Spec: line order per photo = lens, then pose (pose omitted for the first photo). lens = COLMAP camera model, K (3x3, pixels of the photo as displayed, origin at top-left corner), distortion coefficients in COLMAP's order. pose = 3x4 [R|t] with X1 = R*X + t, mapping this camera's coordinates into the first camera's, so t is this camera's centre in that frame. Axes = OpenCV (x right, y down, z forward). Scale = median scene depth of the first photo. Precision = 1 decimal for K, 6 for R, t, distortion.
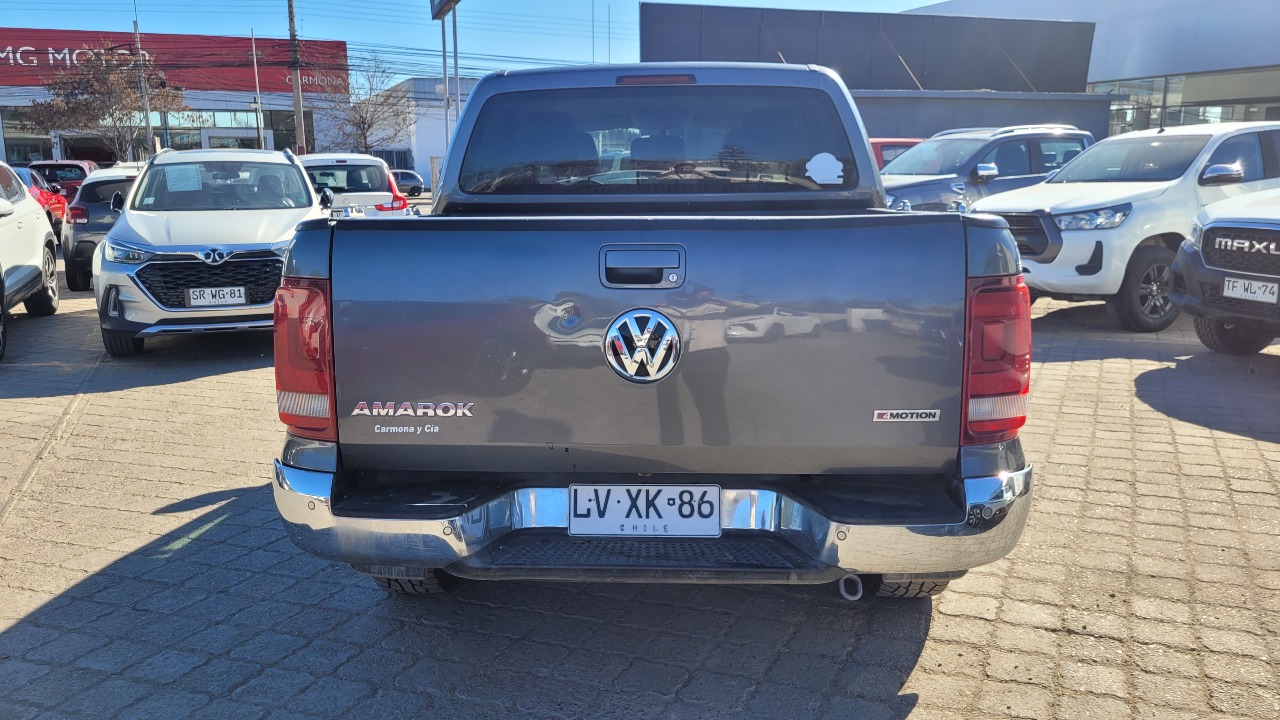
lens RADIAL K [[974.5, 0, 633.1], [0, 974.5, 358.2], [0, 0, 1]] dist [0.033543, -0.003181]
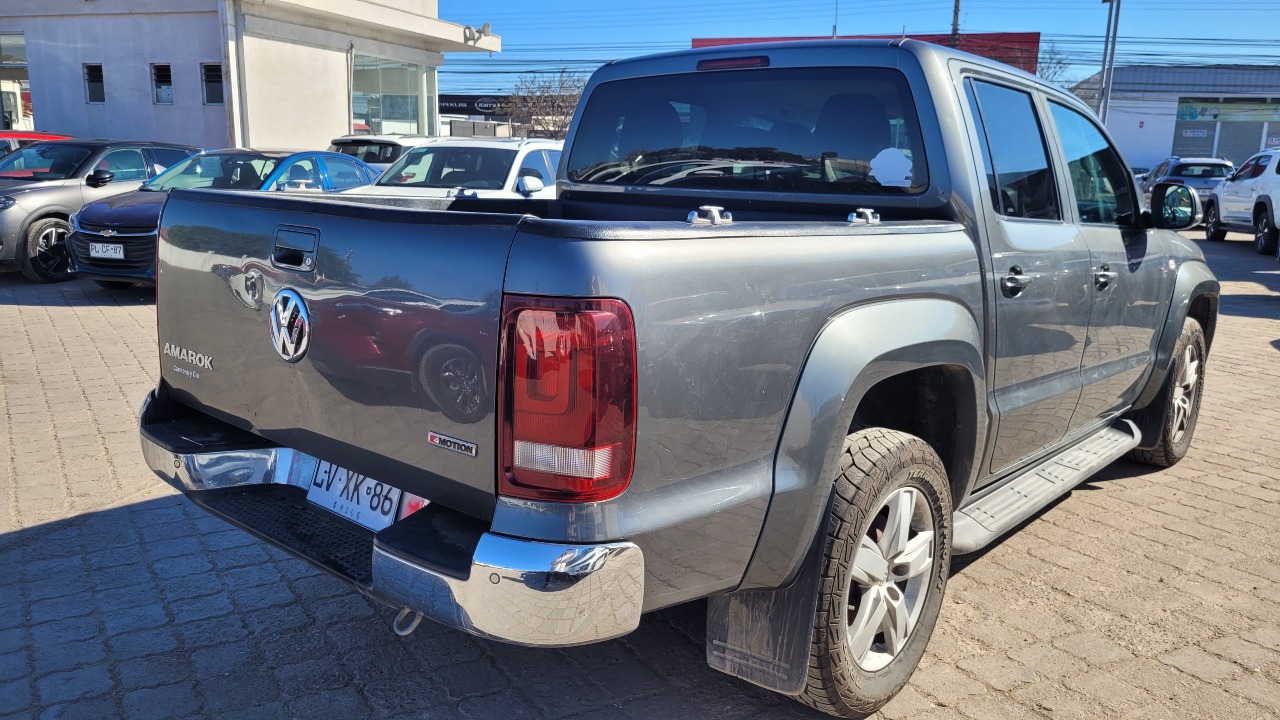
lens RADIAL K [[982.5, 0, 640.0], [0, 982.5, 360.0], [0, 0, 1]] dist [0.023760, -0.007304]
pose [[0.783315, 0.149306, -0.603427, 0.838429], [-0.146365, 0.987734, 0.054398, -0.078589], [0.604148, 0.045710, 0.795560, 0.364961]]
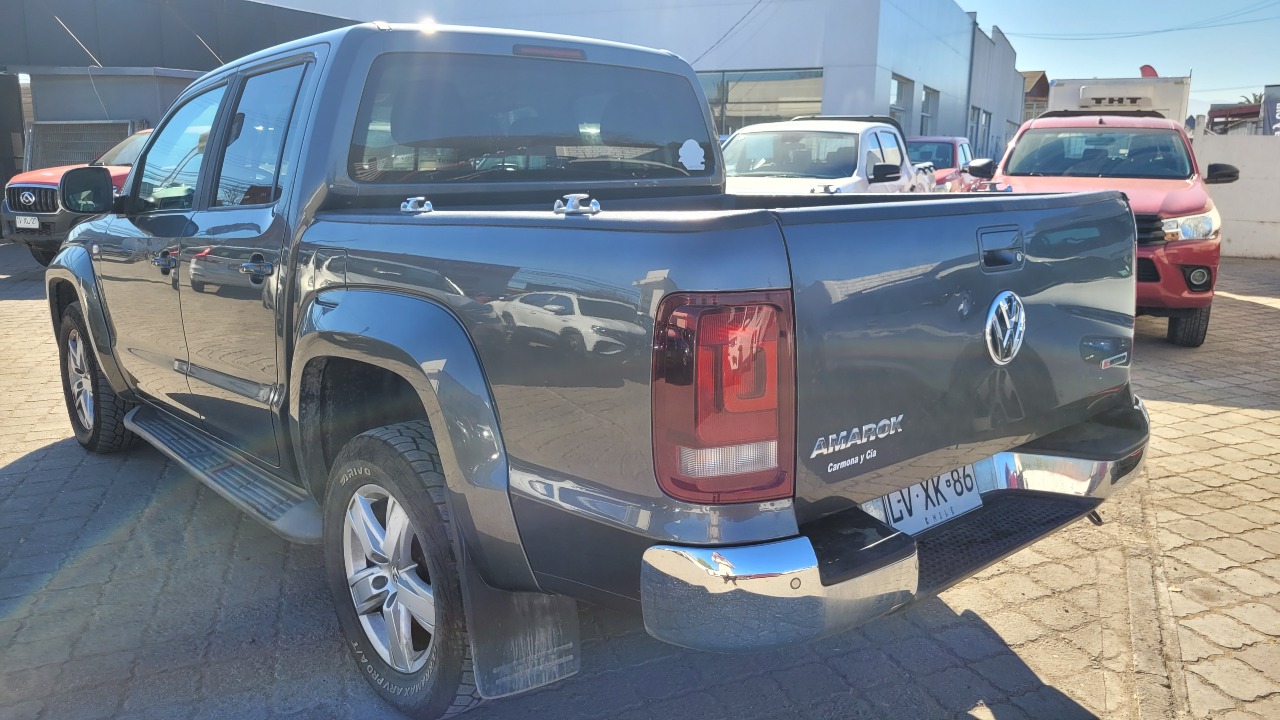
lens RADIAL K [[982.5, 0, 640.0], [0, 982.5, 360.0], [0, 0, 1]] dist [0.023760, -0.007304]
pose [[0.715561, -0.138777, 0.684626, -0.869633], [0.130890, 0.989346, 0.063741, -0.085917], [-0.686178, 0.044001, 0.726102, 0.472892]]
